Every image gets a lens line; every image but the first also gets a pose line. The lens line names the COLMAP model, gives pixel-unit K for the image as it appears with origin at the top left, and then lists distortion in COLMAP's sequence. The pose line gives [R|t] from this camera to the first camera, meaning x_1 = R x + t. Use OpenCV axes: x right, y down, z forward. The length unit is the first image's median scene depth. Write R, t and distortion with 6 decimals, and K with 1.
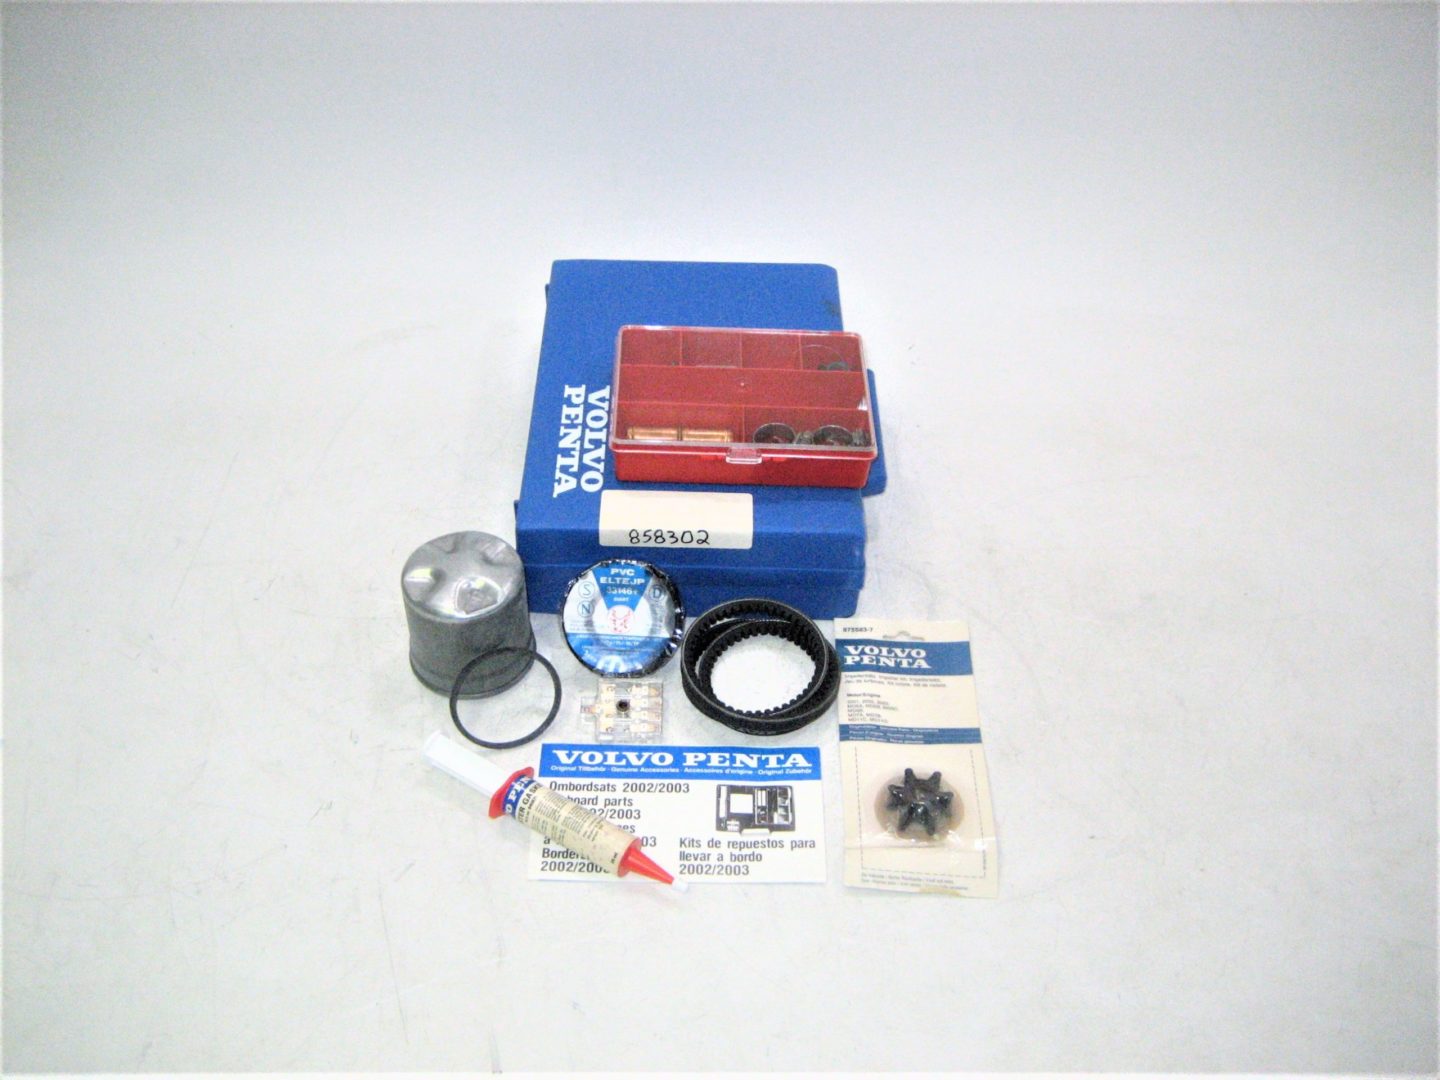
lens RADIAL K [[1596.1, 0, 720.9], [0, 1596.1, 540.1], [0, 0, 1]] dist [-0.111063, 0.000000]
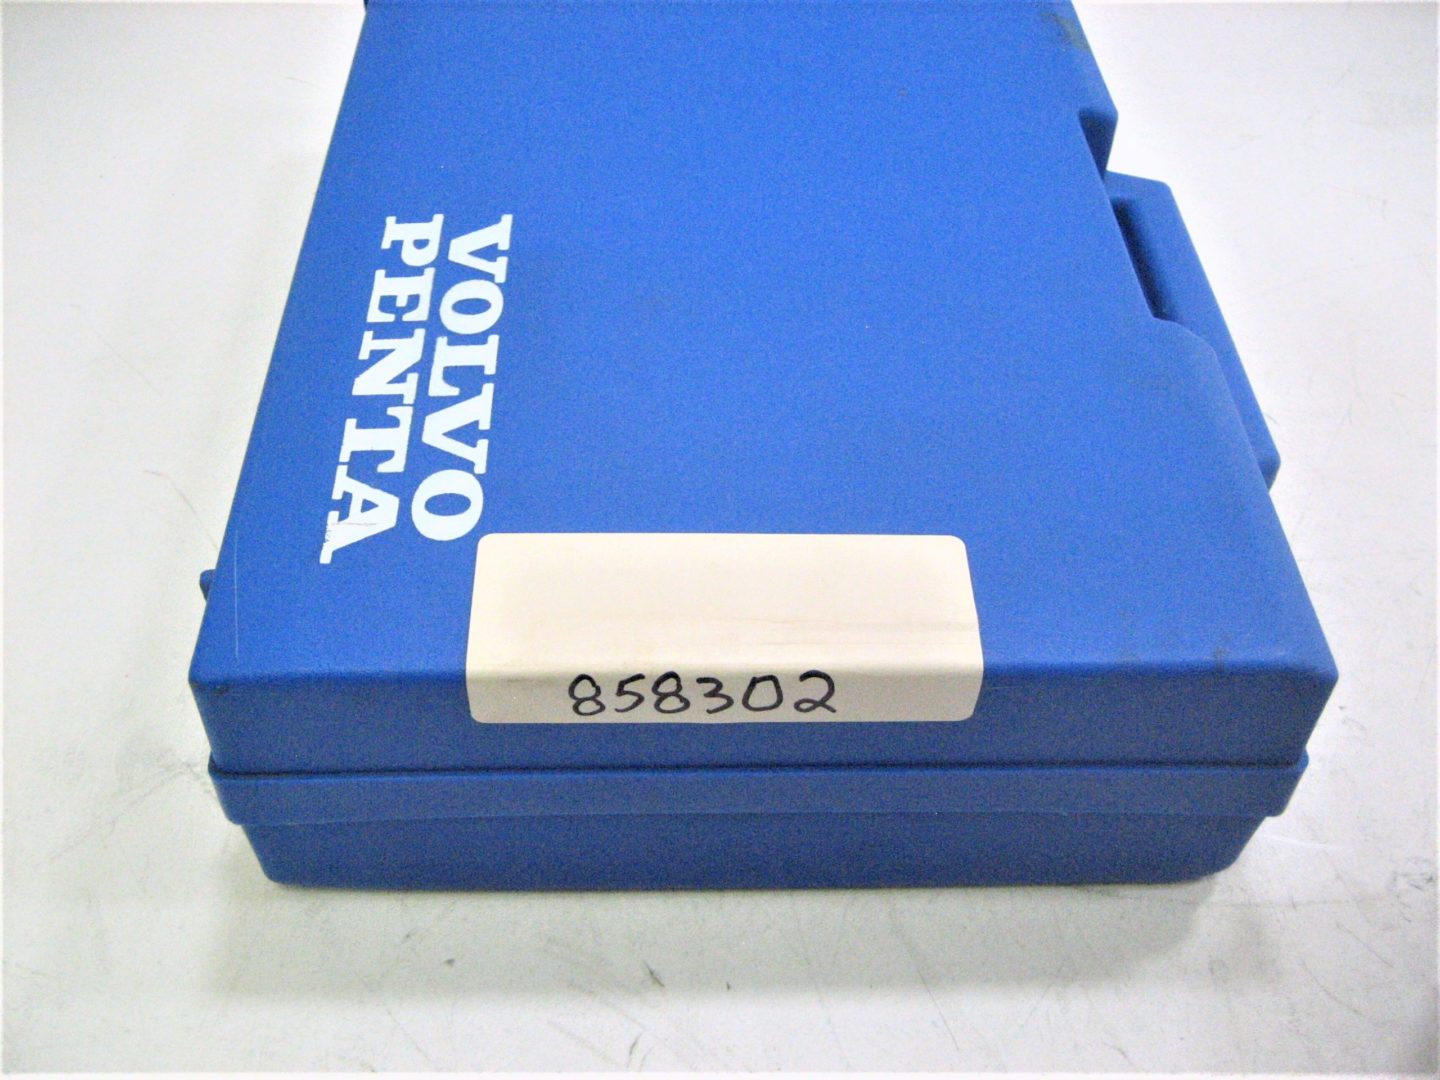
lens RADIAL K [[1596.1, 0, 718.3], [0, 1596.1, 539.4], [0, 0, 1]] dist [-0.111063, 0.000000]
pose [[0.999642, -0.021541, 0.015899, -0.032267], [0.020618, 0.998214, 0.056073, -0.045530], [-0.017079, -0.055725, 0.998300, 0.673370]]
